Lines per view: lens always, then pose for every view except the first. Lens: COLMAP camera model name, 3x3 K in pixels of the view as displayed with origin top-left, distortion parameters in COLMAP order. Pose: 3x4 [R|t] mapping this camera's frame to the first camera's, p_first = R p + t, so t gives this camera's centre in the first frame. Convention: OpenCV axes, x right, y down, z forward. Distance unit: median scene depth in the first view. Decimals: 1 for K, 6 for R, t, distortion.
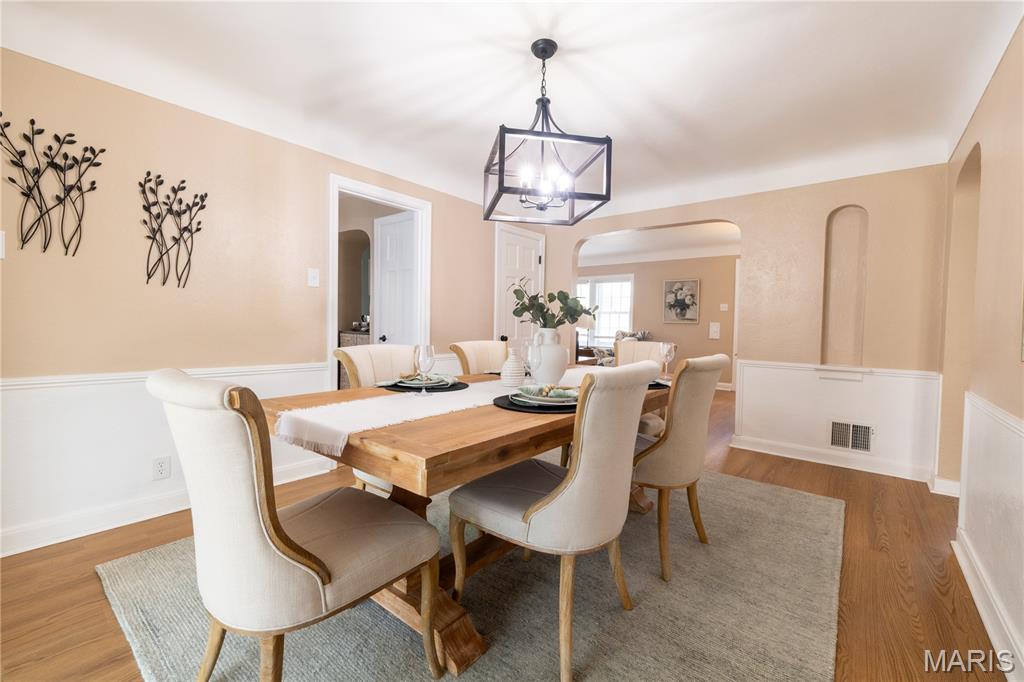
lens RADIAL K [[432.0, 0, 511.6], [0, 432.0, 335.7], [0, 0, 1]] dist [0.008420, 0.000326]
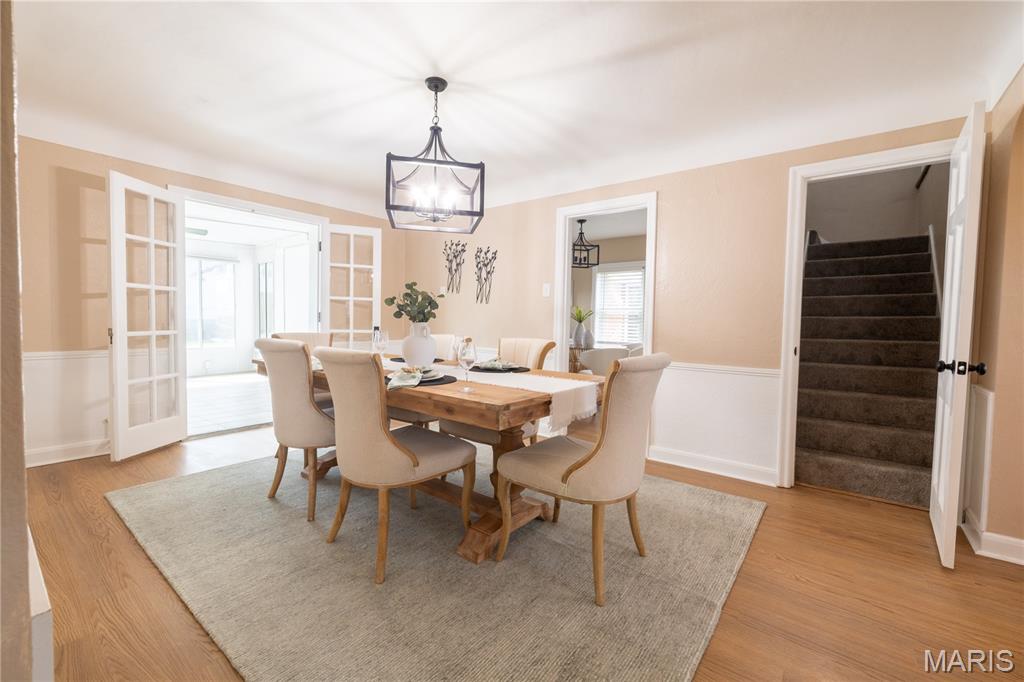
lens RADIAL K [[432.0, 0, 508.7], [0, 432.0, 339.6], [0, 0, 1]] dist [0.008420, 0.000326]
pose [[0.006048, 0.039584, -0.999198, 1.175833], [-0.045258, 0.998203, 0.039271, -0.035915], [0.998957, 0.044984, 0.007829, 1.138654]]
